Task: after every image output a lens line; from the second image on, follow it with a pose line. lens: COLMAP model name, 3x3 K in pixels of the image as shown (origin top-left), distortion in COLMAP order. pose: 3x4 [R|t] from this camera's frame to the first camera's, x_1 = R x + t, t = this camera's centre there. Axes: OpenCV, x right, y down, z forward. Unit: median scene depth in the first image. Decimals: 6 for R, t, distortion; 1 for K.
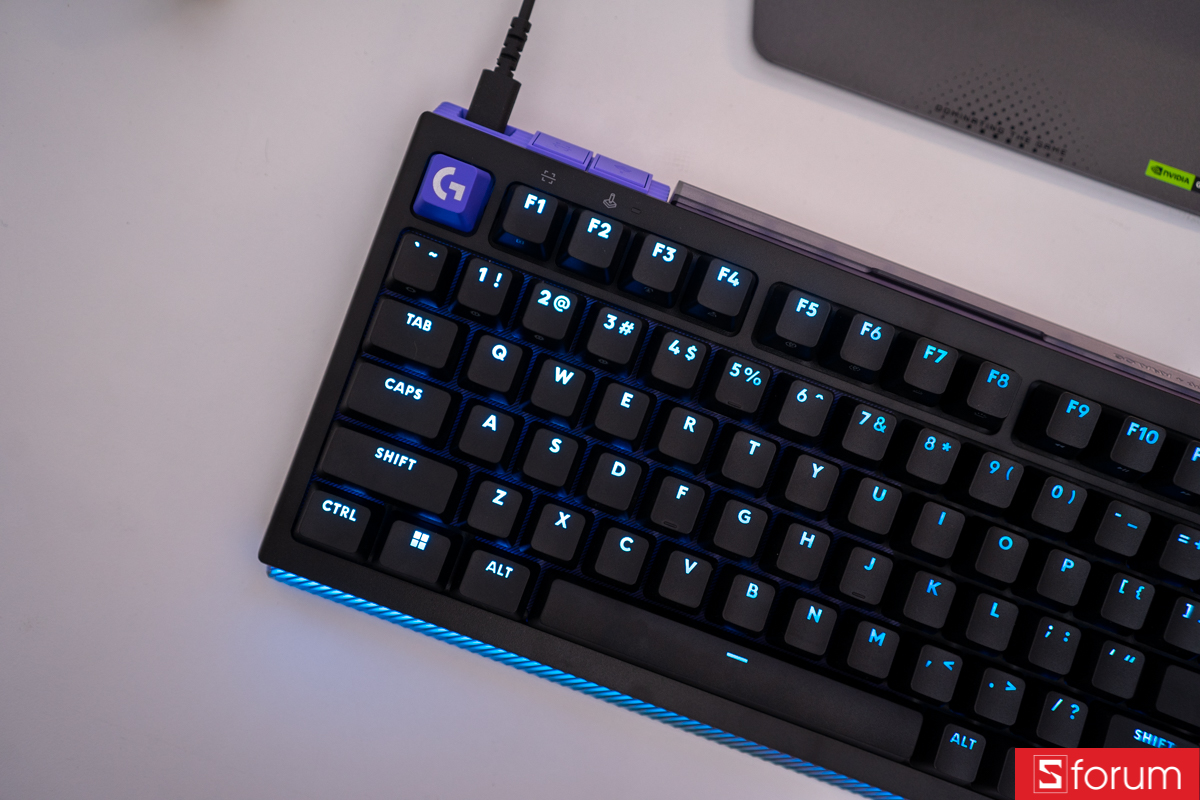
lens RADIAL K [[1159.1, 0, 600.0], [0, 1159.1, 400.0], [0, 0, 1]] dist [-0.007563, 0.195280]
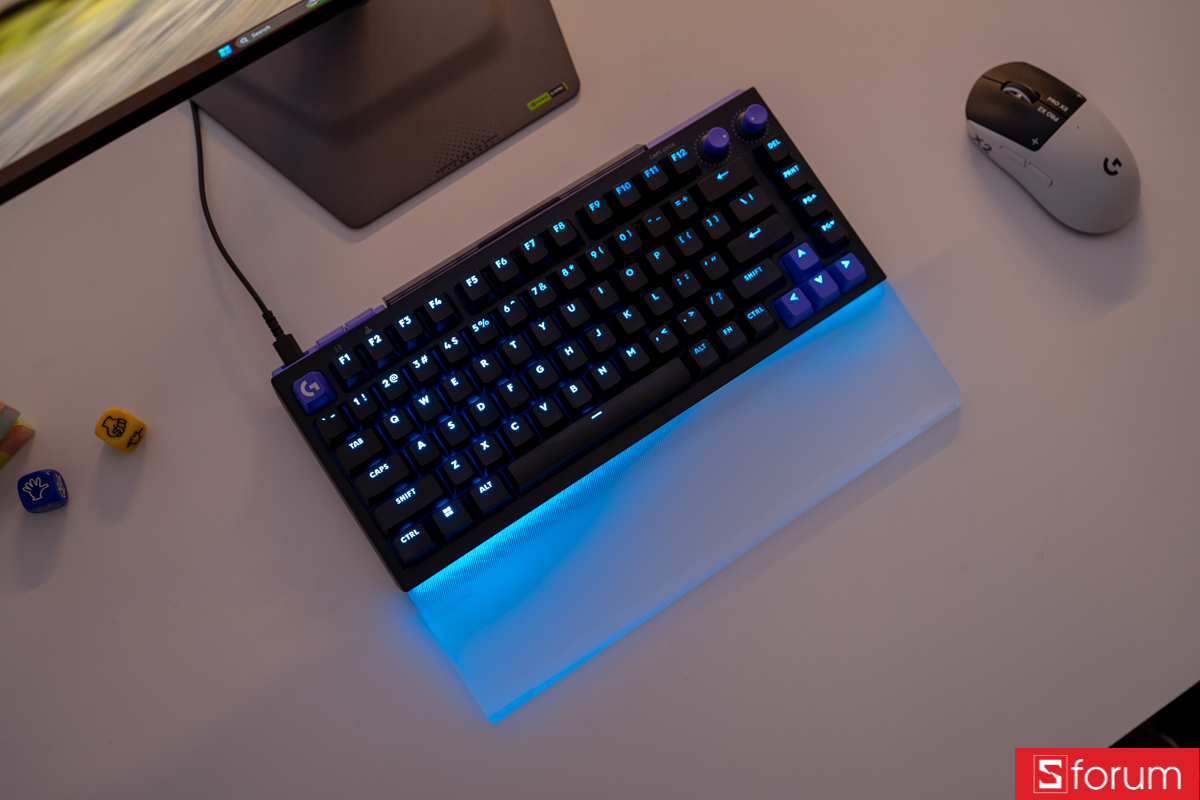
lens RADIAL K [[1159.1, 0, 600.0], [0, 1159.1, 400.0], [0, 0, 1]] dist [-0.007563, 0.195280]
pose [[0.585787, -0.796722, 0.148621, -0.145393], [0.809707, 0.583243, -0.064818, 0.336990], [-0.035040, 0.158309, 0.986768, -0.907016]]
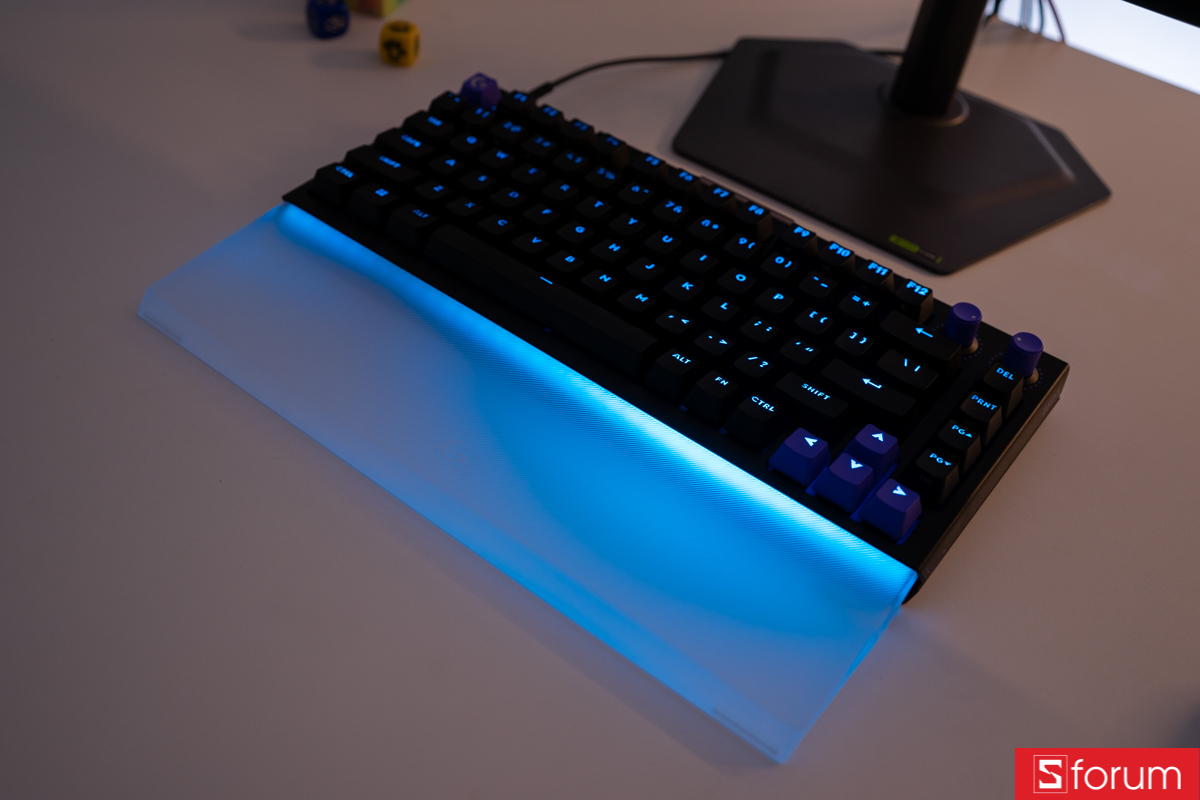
lens RADIAL K [[1205.2, 0, 600.0], [0, 1205.2, 400.0], [0, 0, 1]] dist [-0.012014, -0.006125]
pose [[0.955769, 0.224910, -0.189530, 0.506893], [-0.291739, 0.643156, -0.707982, 1.379333], [-0.037335, 0.731961, 0.680323, 0.068023]]
